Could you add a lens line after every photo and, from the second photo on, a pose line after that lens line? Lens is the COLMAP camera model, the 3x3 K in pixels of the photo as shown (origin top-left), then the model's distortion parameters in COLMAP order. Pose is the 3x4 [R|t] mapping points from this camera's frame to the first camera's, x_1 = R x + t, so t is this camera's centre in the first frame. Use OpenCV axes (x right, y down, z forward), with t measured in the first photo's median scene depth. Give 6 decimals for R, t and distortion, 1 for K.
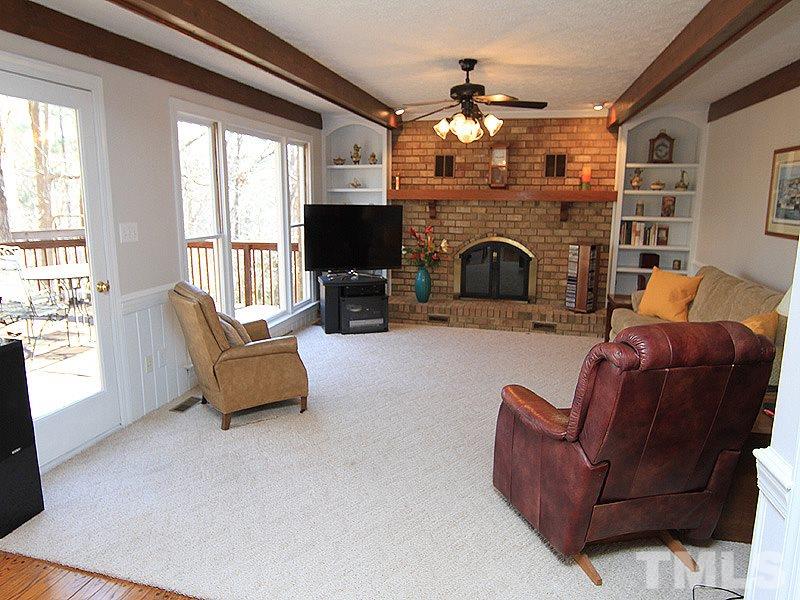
lens RADIAL K [[517.7, 0, 393.3], [0, 517.7, 283.1], [0, 0, 1]] dist [-0.009564, 0.003674]
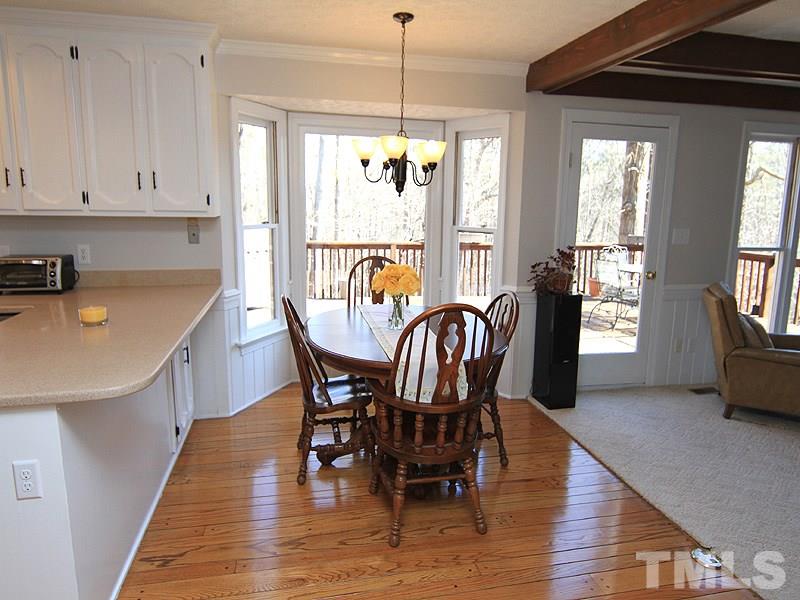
lens RADIAL K [[517.7, 0, 401.5], [0, 517.7, 298.4], [0, 0, 1]] dist [-0.009564, 0.003674]
pose [[0.458917, 0.164224, -0.873170, 0.265068], [-0.164358, 0.981499, 0.098216, 0.033804], [0.873145, 0.098440, 0.477418, -0.157943]]
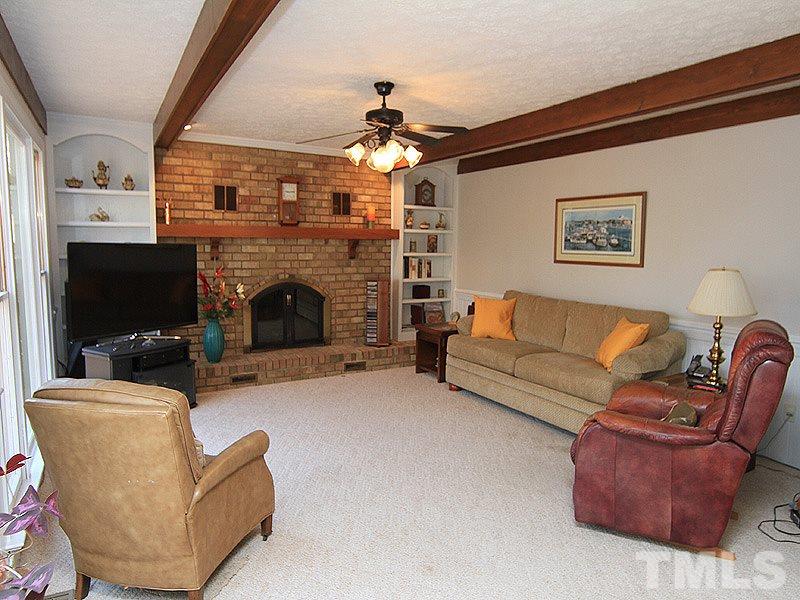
lens RADIAL K [[517.7, 0, 400.0], [0, 517.7, 291.9], [0, 0, 1]] dist [-0.009564, 0.003674]
pose [[0.714035, -0.068233, 0.696777, -0.314146], [0.113568, 0.993346, -0.019106, -0.026124], [-0.690837, 0.092774, 0.717033, 0.221254]]
